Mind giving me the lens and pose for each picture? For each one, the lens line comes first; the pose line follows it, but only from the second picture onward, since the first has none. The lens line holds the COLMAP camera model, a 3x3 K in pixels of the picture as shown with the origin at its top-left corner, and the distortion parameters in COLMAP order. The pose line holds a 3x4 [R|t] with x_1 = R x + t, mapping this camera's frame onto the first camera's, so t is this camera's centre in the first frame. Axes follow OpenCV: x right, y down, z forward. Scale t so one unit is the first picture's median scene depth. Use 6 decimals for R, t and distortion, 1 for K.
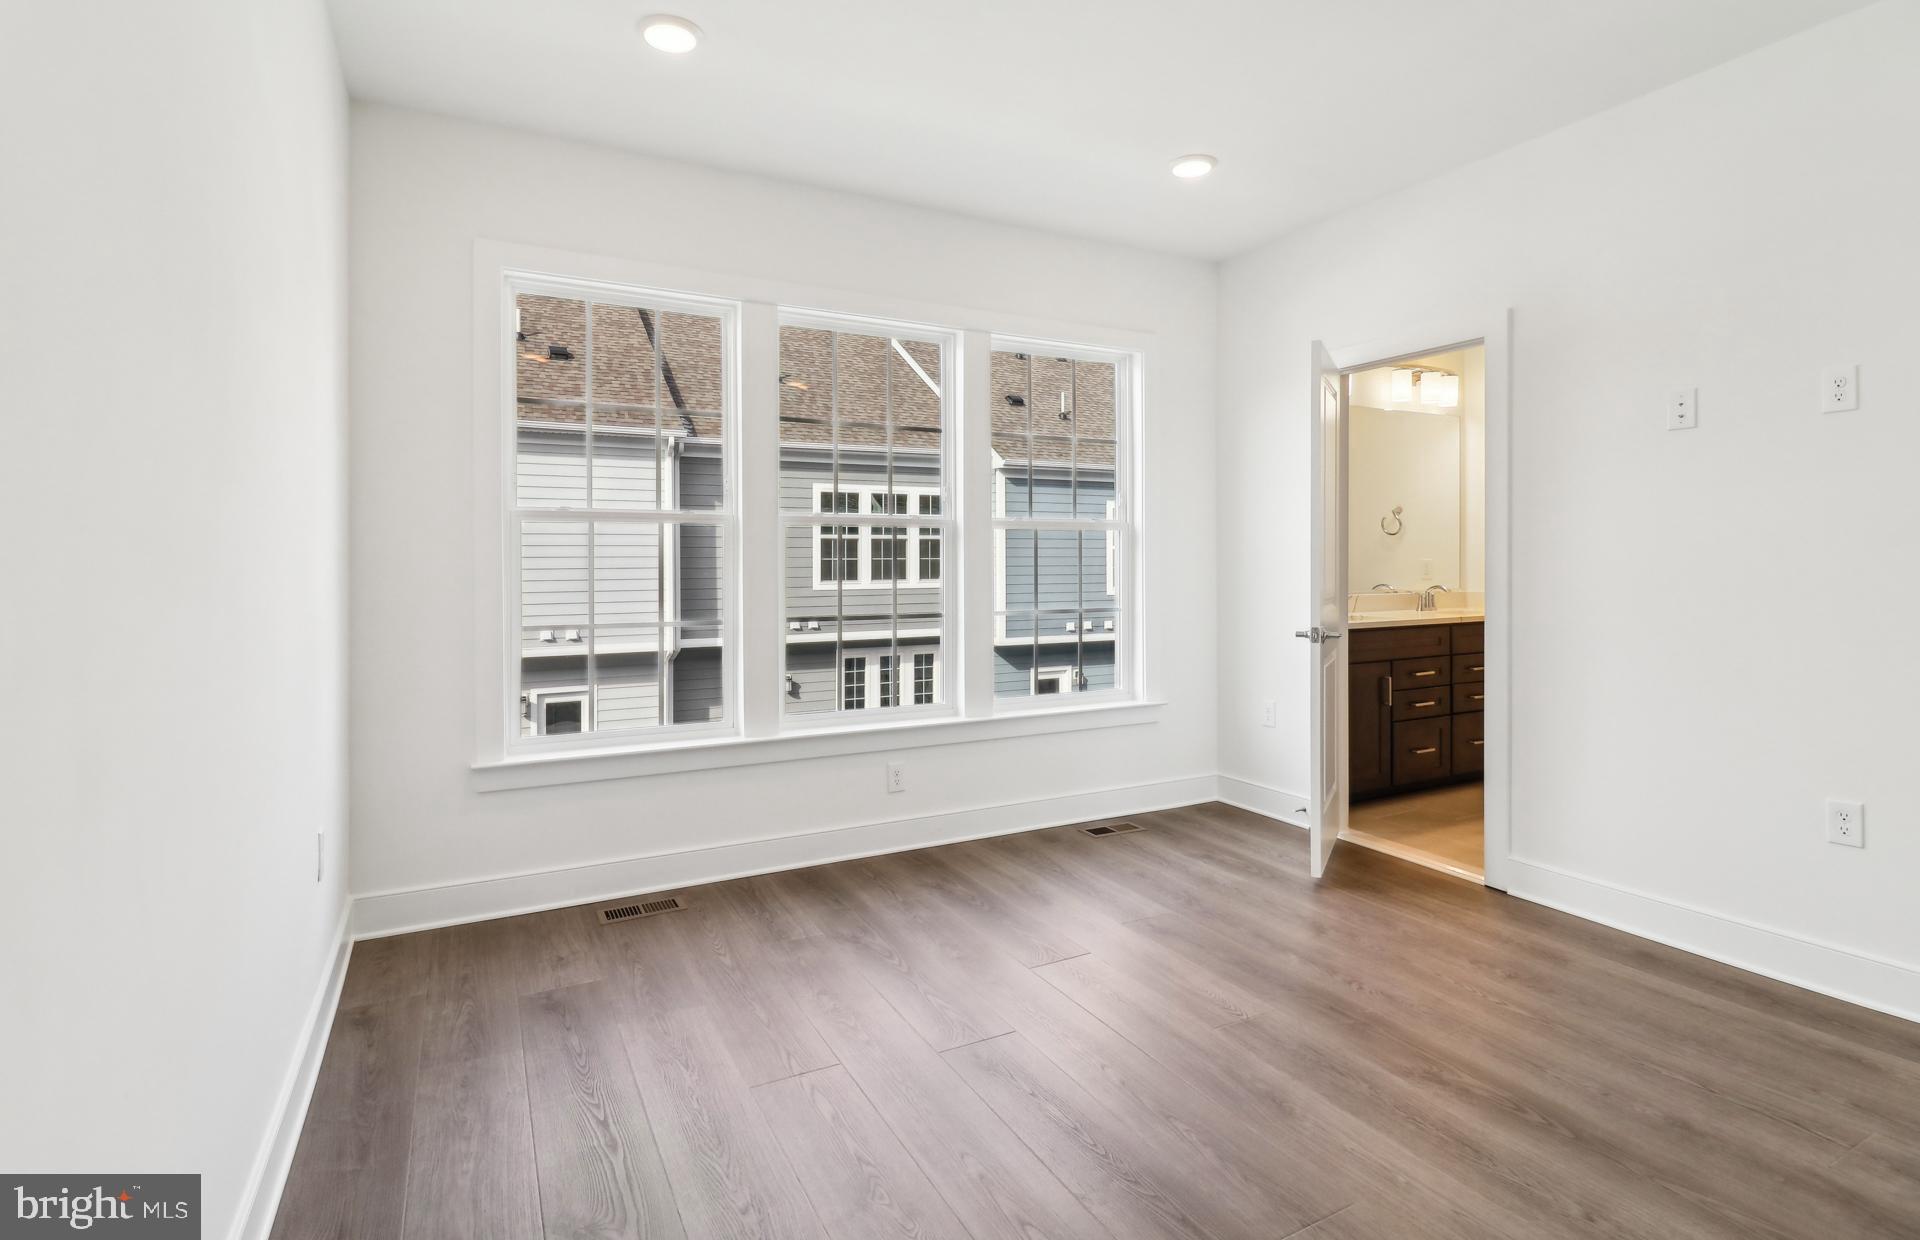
lens RADIAL K [[934.1, 0, 958.9], [0, 934.1, 556.4], [0, 0, 1]] dist [-0.000306, -0.000415]
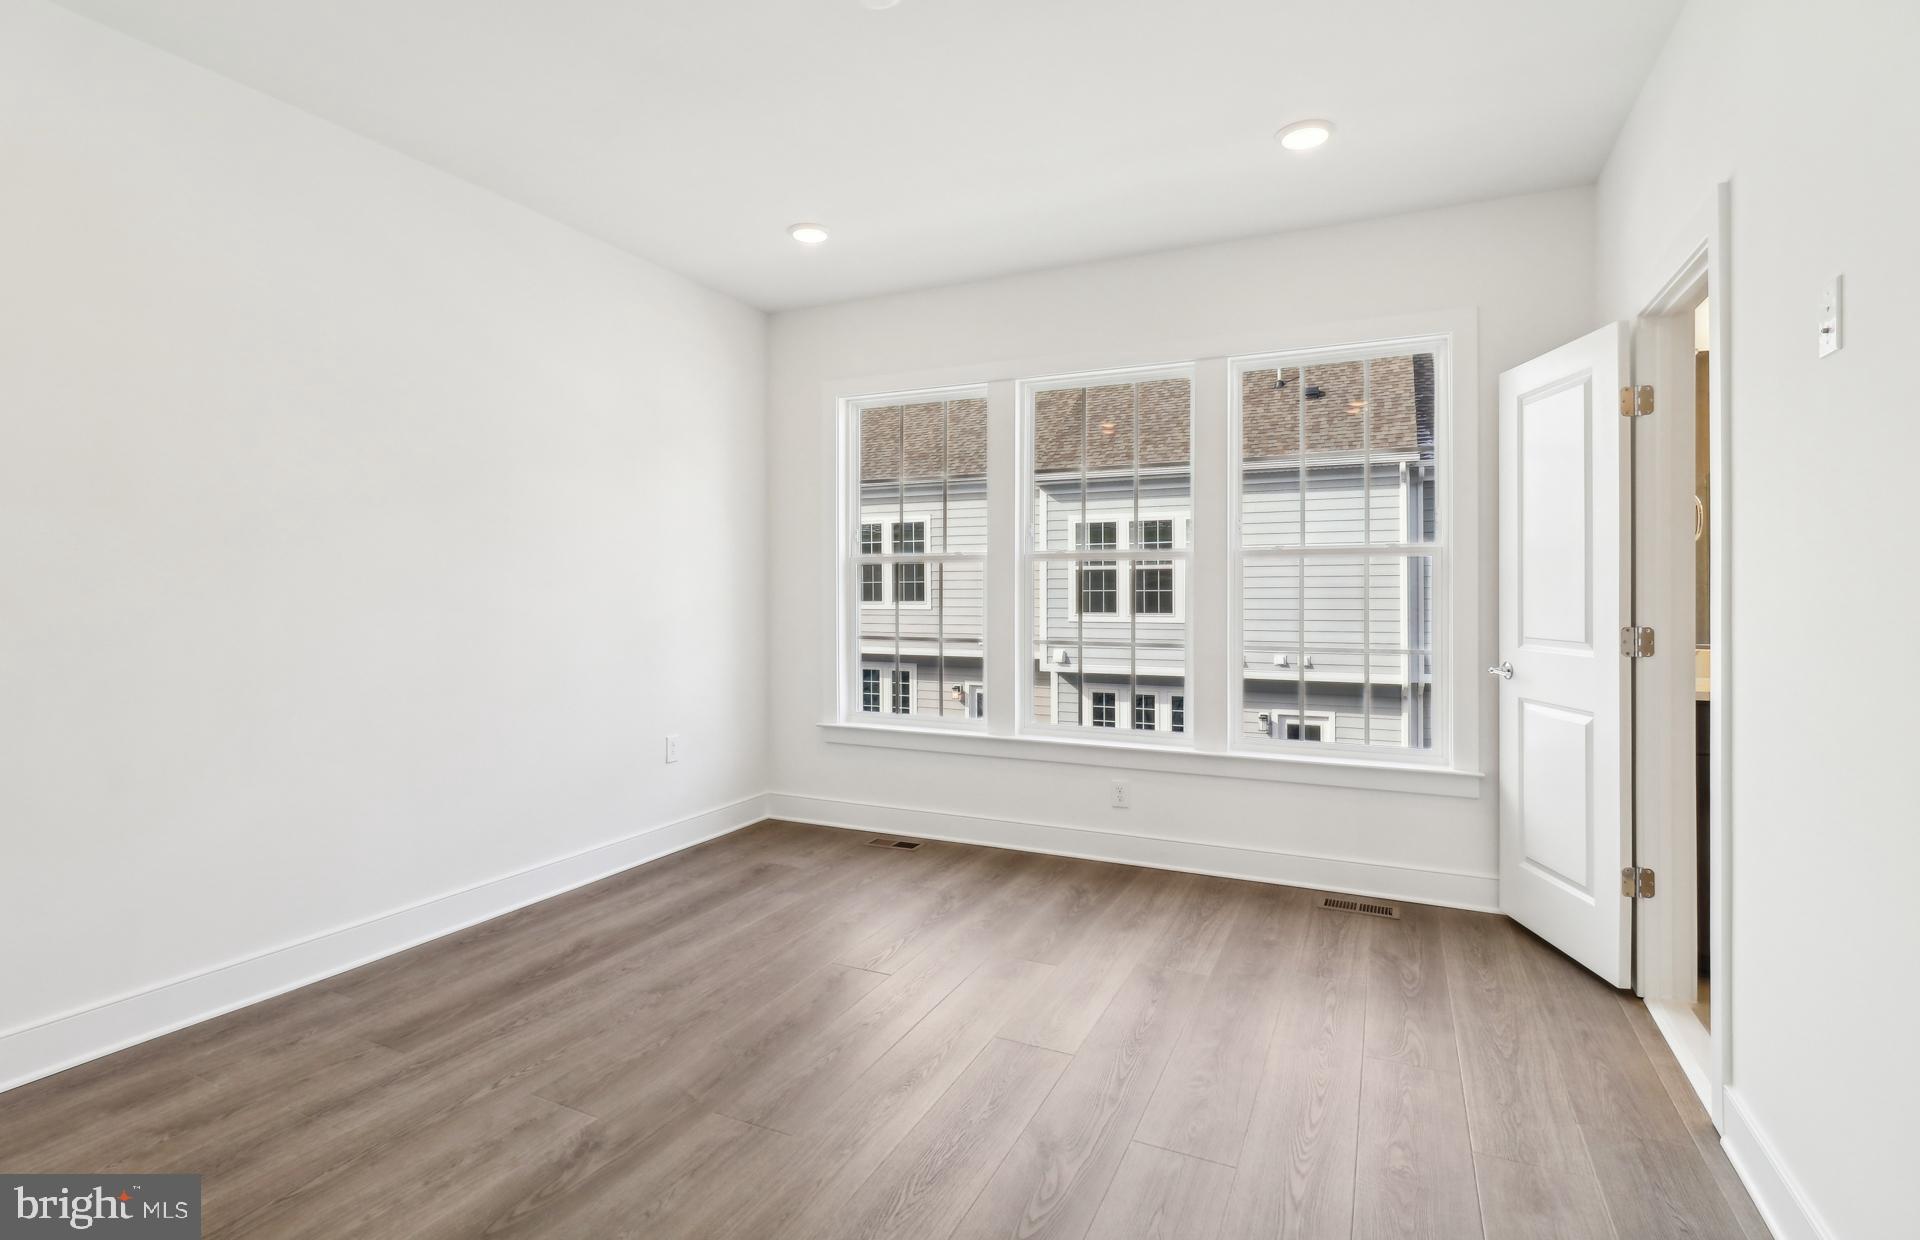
lens RADIAL K [[934.1, 0, 958.9], [0, 934.1, 556.4], [0, 0, 1]] dist [-0.000306, -0.000415]
pose [[0.600676, -0.022327, -0.799181, 0.652758], [-0.003681, 0.999522, -0.030691, -0.000842], [0.799484, 0.021377, 0.600307, 0.194667]]
